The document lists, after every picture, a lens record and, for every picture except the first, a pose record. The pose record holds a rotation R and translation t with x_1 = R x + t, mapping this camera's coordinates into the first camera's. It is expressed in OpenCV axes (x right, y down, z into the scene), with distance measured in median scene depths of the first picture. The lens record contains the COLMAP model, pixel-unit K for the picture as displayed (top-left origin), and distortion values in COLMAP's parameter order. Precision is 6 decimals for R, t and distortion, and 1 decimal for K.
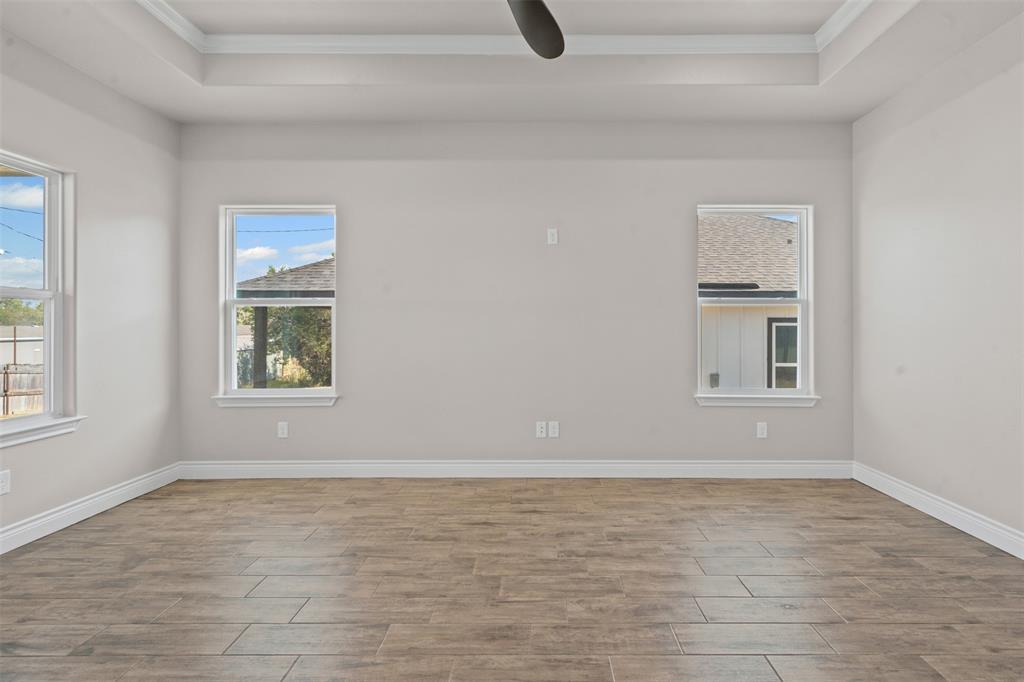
lens RADIAL K [[482.1, 0, 537.6], [0, 482.1, 324.6], [0, 0, 1]] dist [-0.000876, 0.000523]
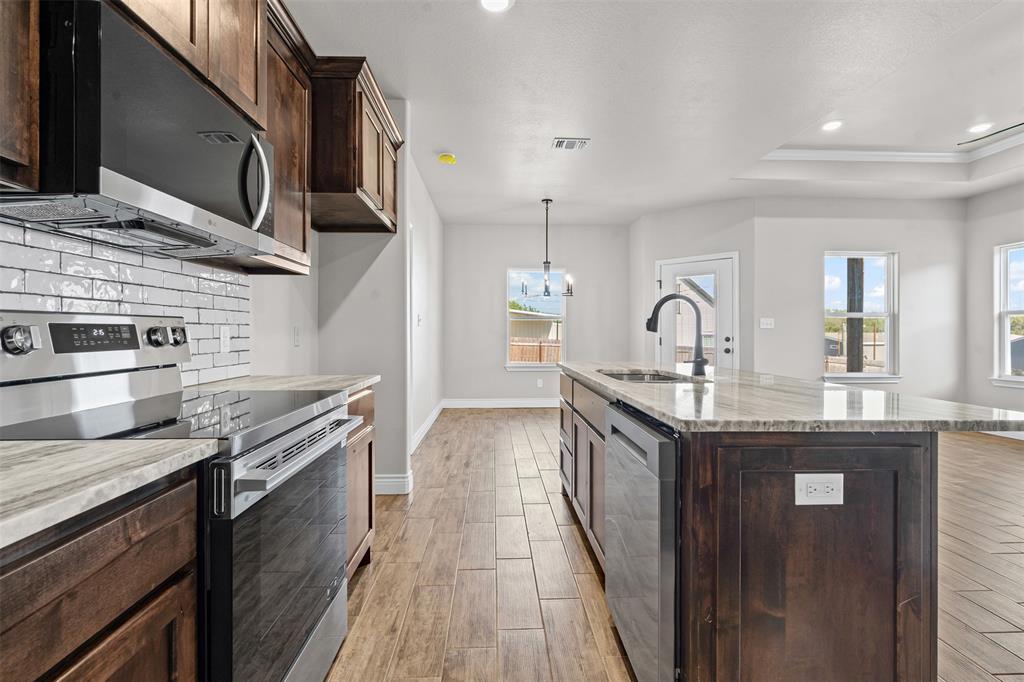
lens RADIAL K [[469.0, 0, 510.2], [0, 469.0, 332.5], [0, 0, 1]] dist [-0.001857, 0.000224]
pose [[0.042621, 0.001065, -0.999091, 0.777933], [0.002428, 0.999996, 0.001169, 0.007266], [0.999088, -0.002476, 0.042618, -0.587745]]
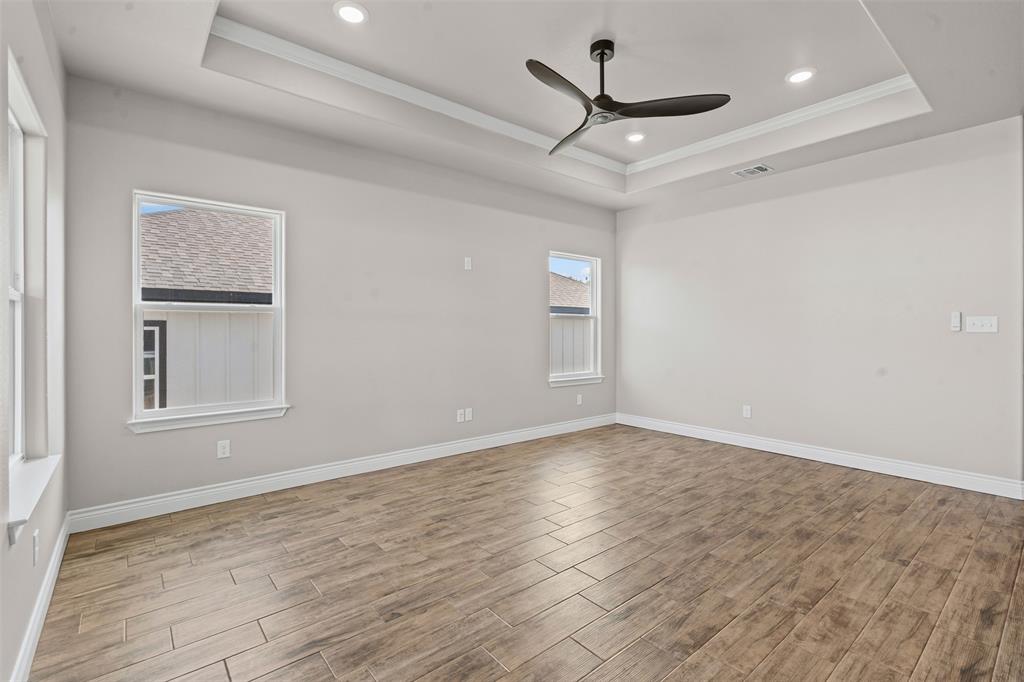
lens RADIAL K [[469.0, 0, 510.2], [0, 469.0, 332.5], [0, 0, 1]] dist [-0.001857, 0.000224]
pose [[0.770313, -0.002781, 0.637659, -0.756604], [-0.003978, 0.999950, 0.009167, -0.013759], [-0.637653, -0.009598, 0.770264, -0.030563]]
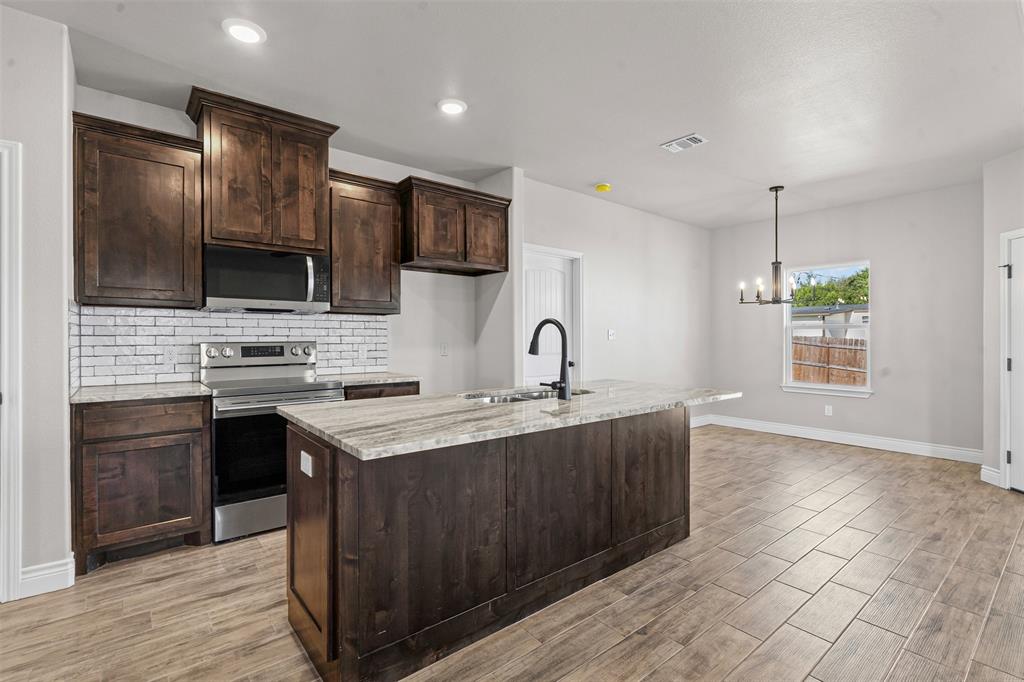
lens RADIAL K [[471.4, 0, 507.7], [0, 471.4, 336.7], [0, 0, 1]] dist [-0.001930, 0.000199]
pose [[-0.776021, -0.000970, -0.630706, 0.601316], [-0.000301, 0.999999, -0.001168, -0.020039], [0.630707, -0.000717, -0.776021, 0.216200]]
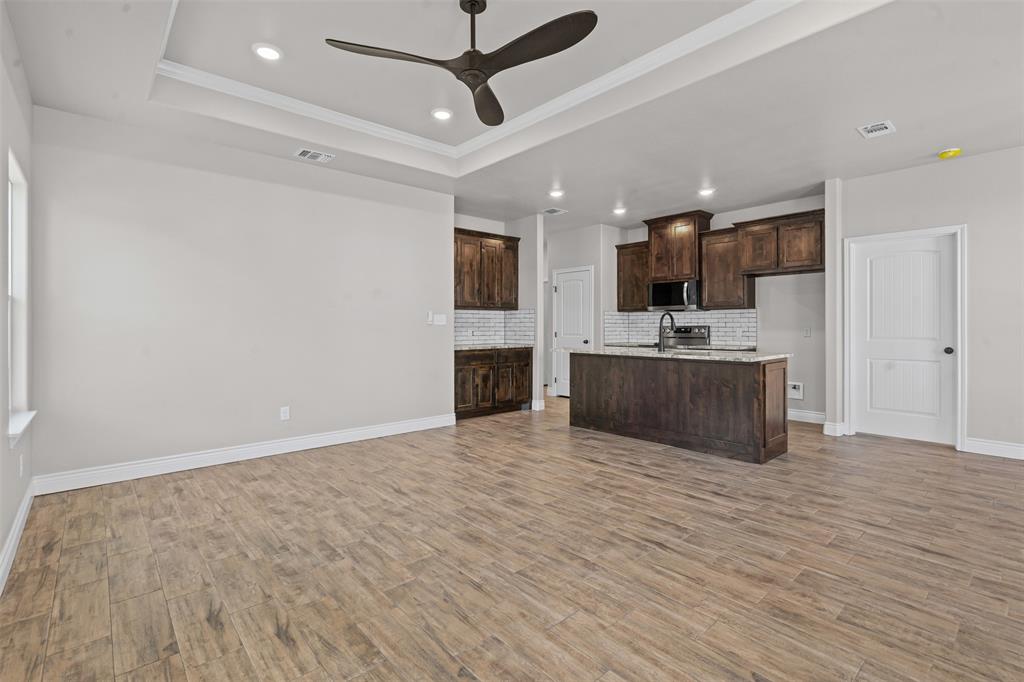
lens RADIAL K [[469.0, 0, 510.2], [0, 469.0, 332.5], [0, 0, 1]] dist [-0.001857, 0.000224]
pose [[-0.665479, -0.007904, 0.746375, -0.672488], [-0.001109, 0.999953, 0.009600, 0.000563], [-0.746416, 0.005561, -0.665457, 1.022280]]
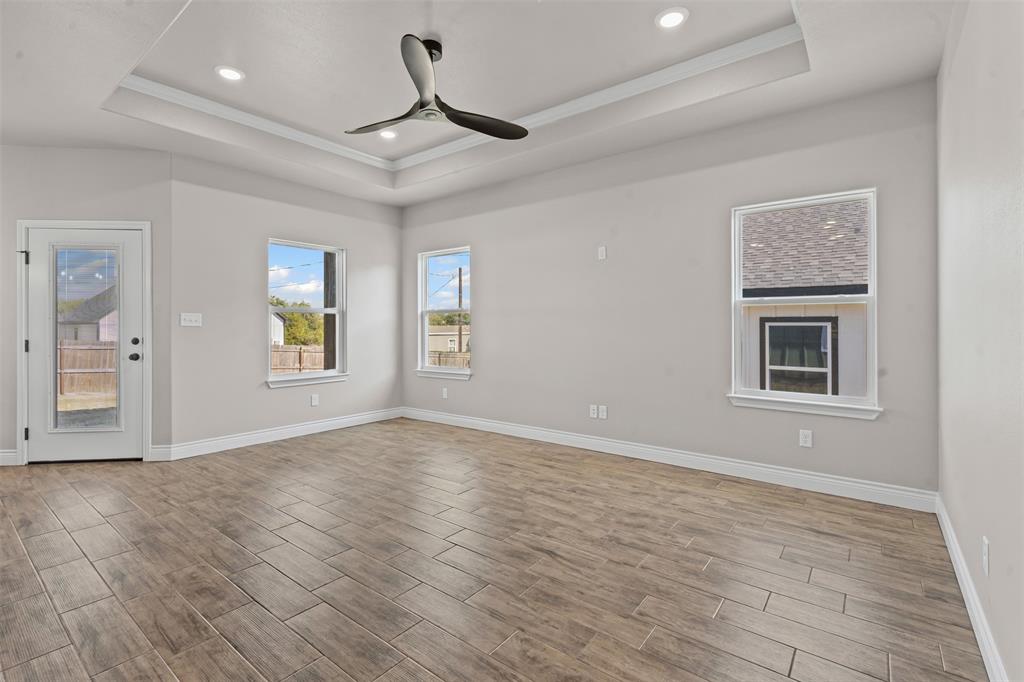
lens RADIAL K [[470.9, 0, 504.5], [0, 470.9, 325.4], [0, 0, 1]] dist [-0.001417, 0.000544]
pose [[0.783091, -0.001457, -0.621906, 0.645120], [0.003647, 0.999991, 0.002249, -0.005004], [0.621897, -0.004030, 0.783089, -0.088872]]
